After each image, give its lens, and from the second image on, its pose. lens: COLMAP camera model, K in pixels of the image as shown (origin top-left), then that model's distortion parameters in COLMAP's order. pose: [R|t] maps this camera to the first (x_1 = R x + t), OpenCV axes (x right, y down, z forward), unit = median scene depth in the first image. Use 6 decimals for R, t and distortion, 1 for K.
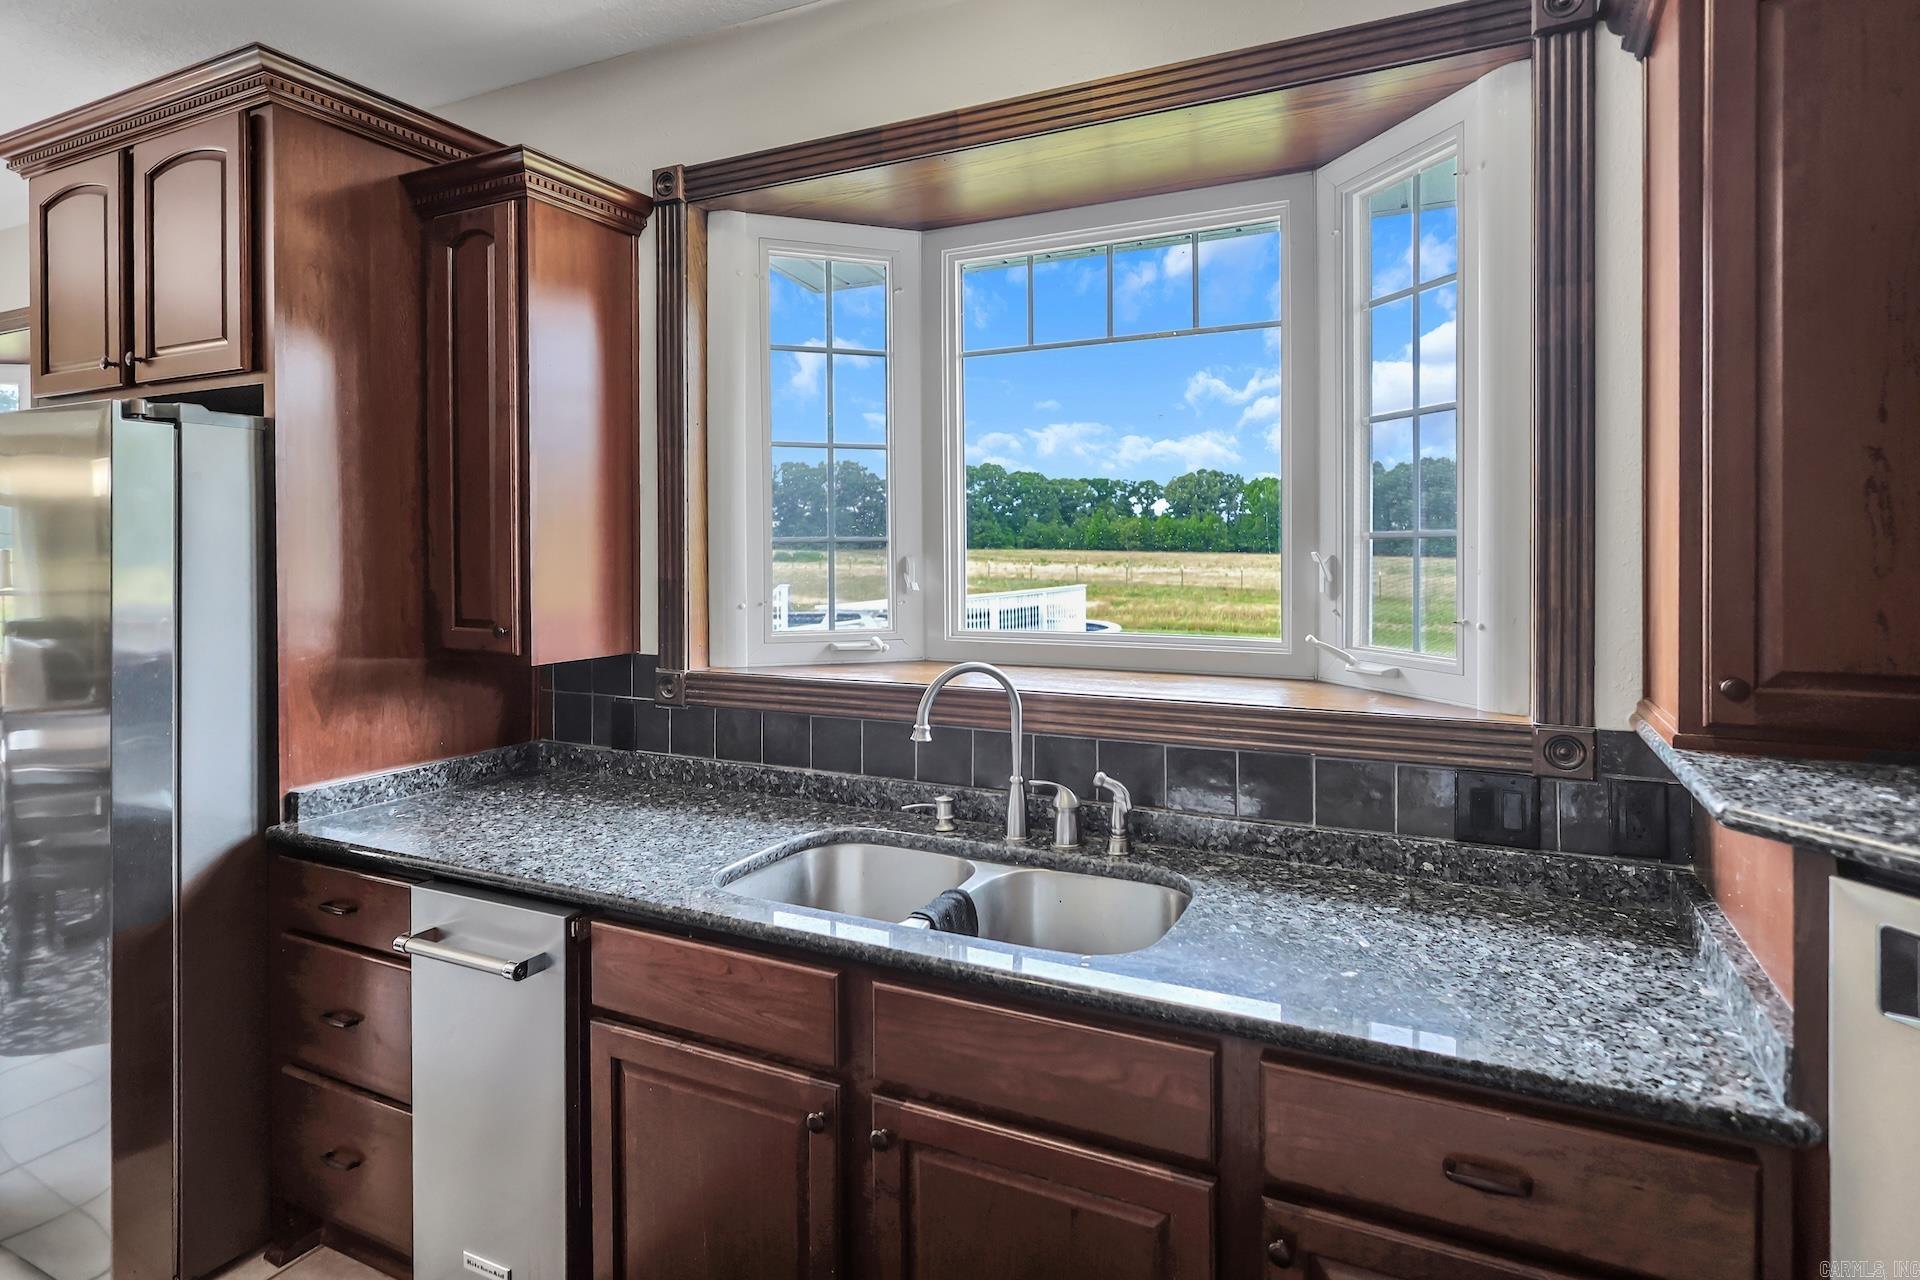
lens RADIAL K [[977.6, 0, 924.1], [0, 977.6, 551.7], [0, 0, 1]] dist [-0.006672, -0.000758]
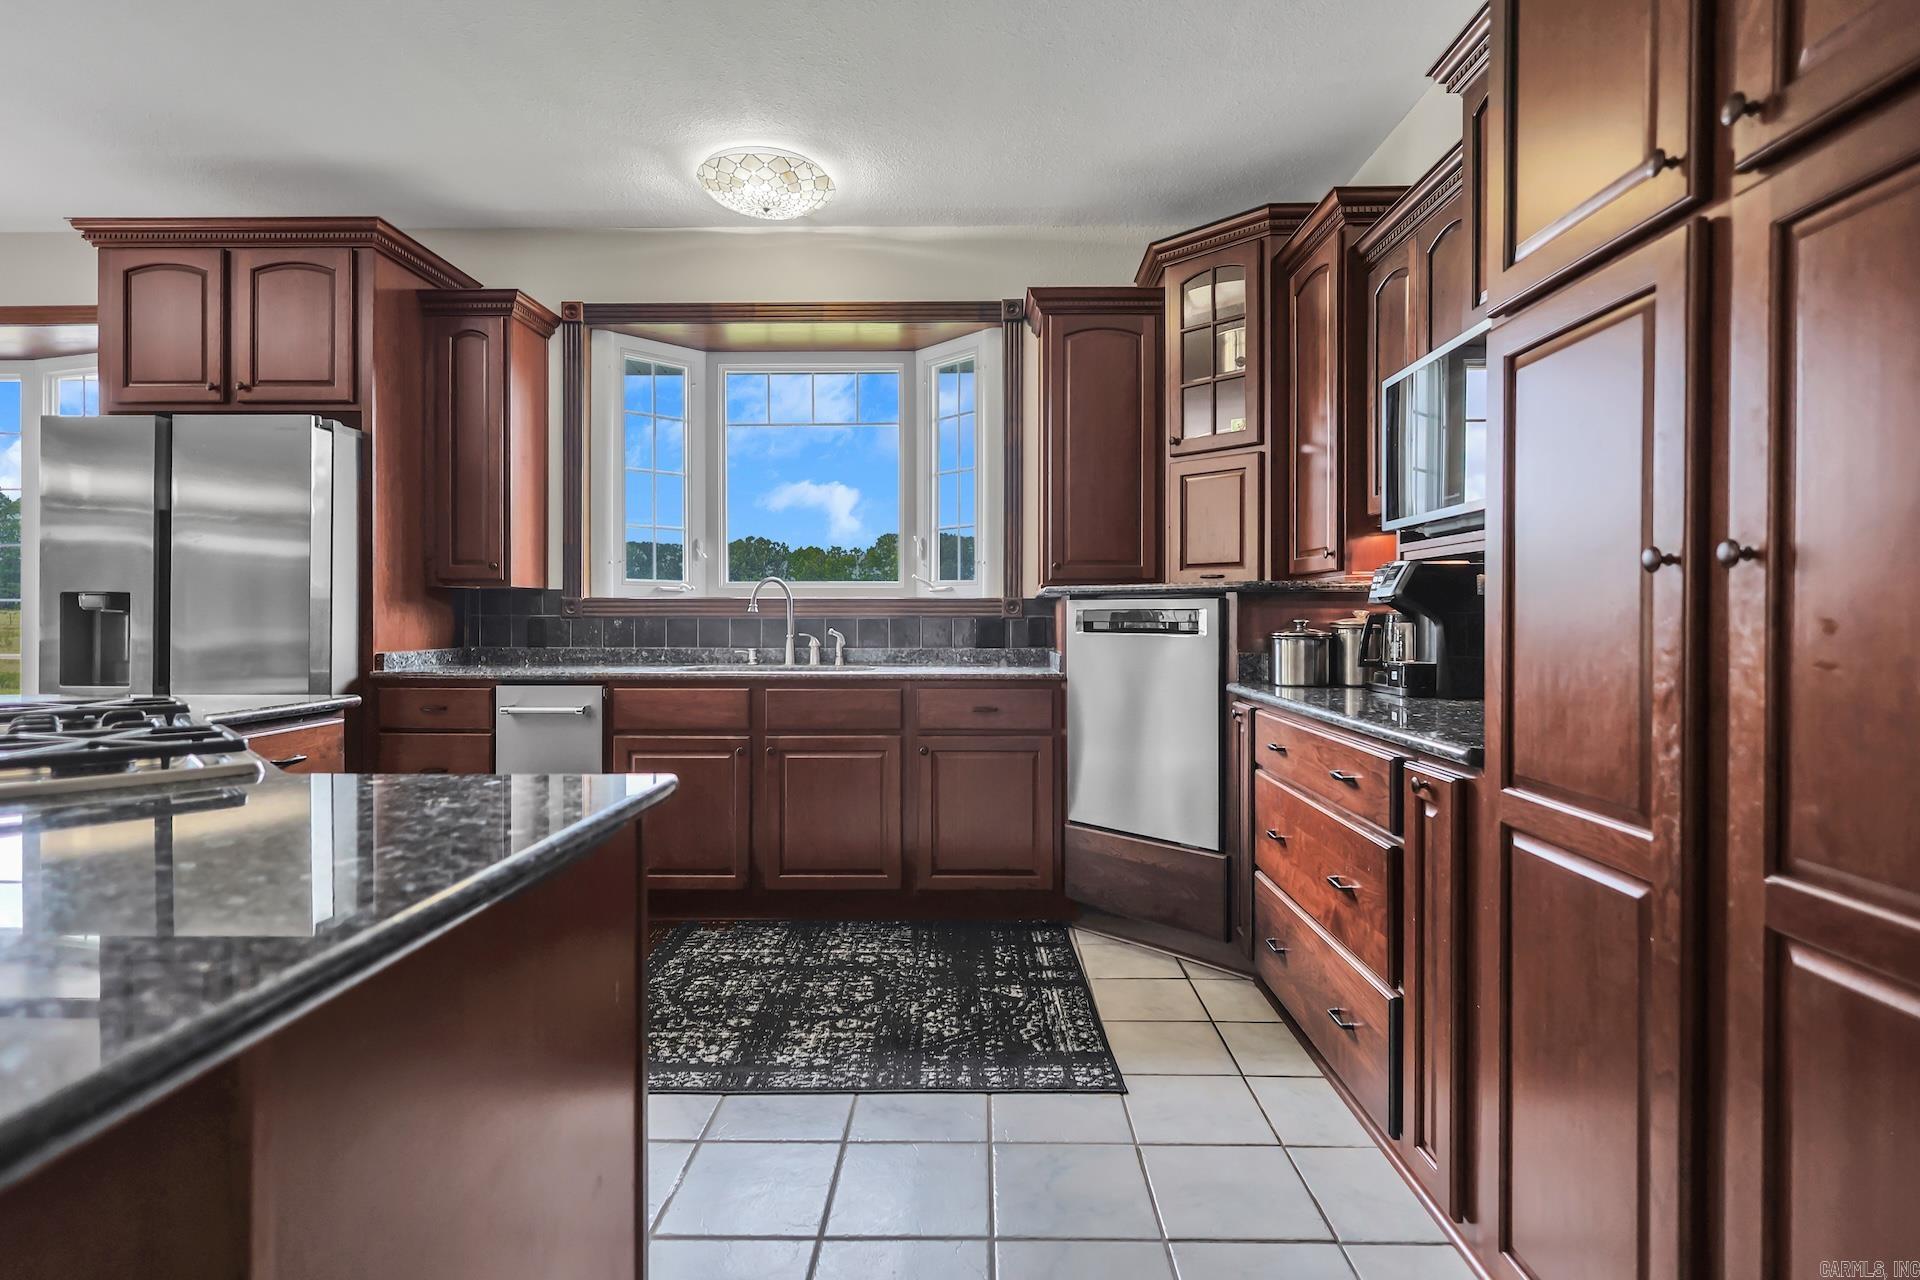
lens RADIAL K [[908.9, 0, 952.0], [0, 908.9, 644.7], [0, 0, 1]] dist [-0.004099, 0.001705]
pose [[0.886871, -0.023669, 0.461411, -0.464331], [0.003053, 0.998965, 0.045376, 0.153423], [-0.462007, -0.038834, 0.886026, -0.826606]]
